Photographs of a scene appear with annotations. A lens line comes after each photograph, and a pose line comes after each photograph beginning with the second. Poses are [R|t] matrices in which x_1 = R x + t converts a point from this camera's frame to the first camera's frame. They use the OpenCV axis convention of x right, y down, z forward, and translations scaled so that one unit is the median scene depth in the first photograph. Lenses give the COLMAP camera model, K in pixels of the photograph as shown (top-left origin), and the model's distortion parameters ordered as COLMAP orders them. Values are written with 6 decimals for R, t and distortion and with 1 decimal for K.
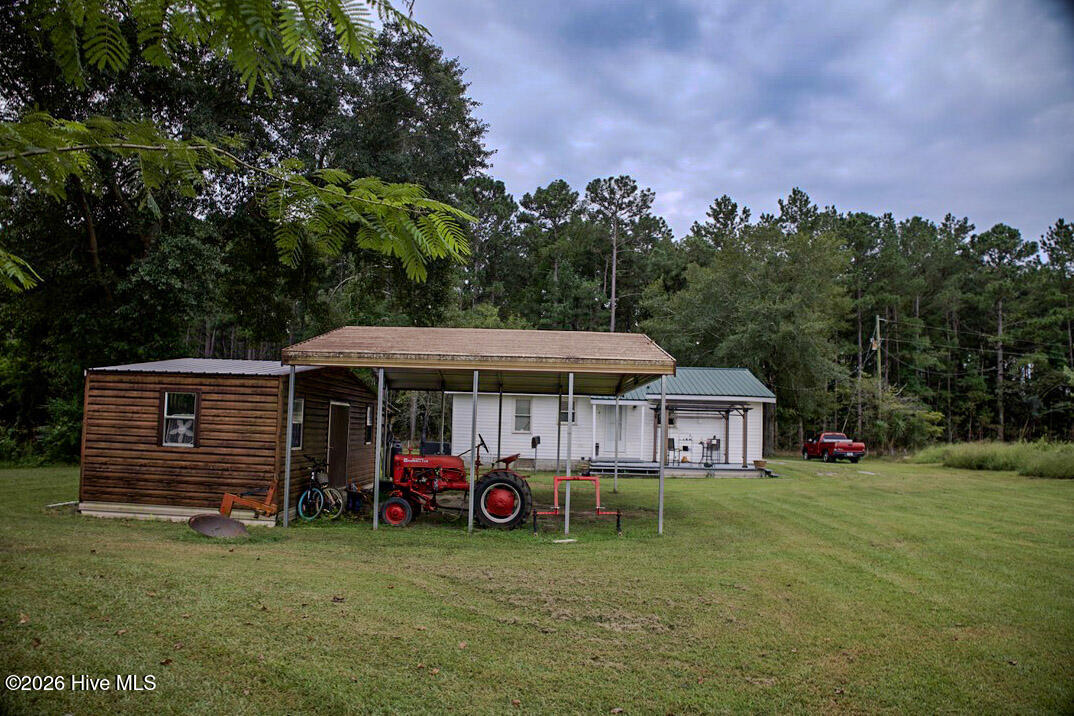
lens RADIAL K [[767.8, 0, 537.0], [0, 767.8, 358.0], [0, 0, 1]] dist [-0.171261, 0.059081]
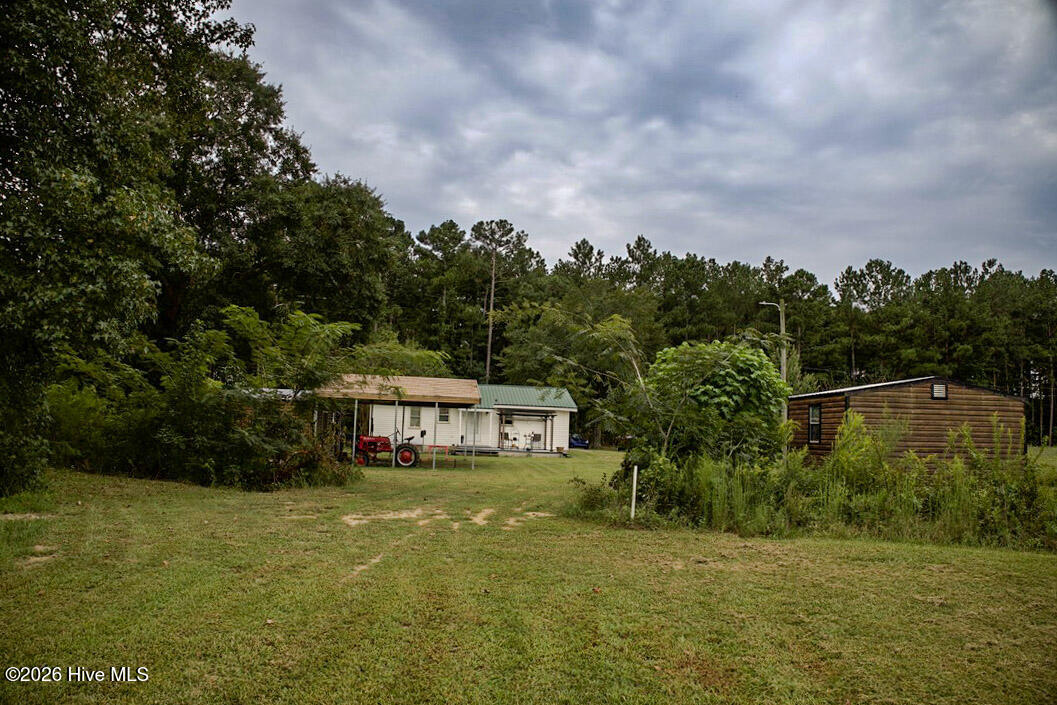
lens RADIAL K [[755.7, 0, 528.5], [0, 755.7, 352.5], [0, 0, 1]] dist [-0.171261, 0.059081]
pose [[0.991214, 0.022490, 0.130338, 0.002890], [-0.021770, 0.999739, -0.006949, -0.019666], [-0.130460, 0.004051, 0.991445, -0.211938]]
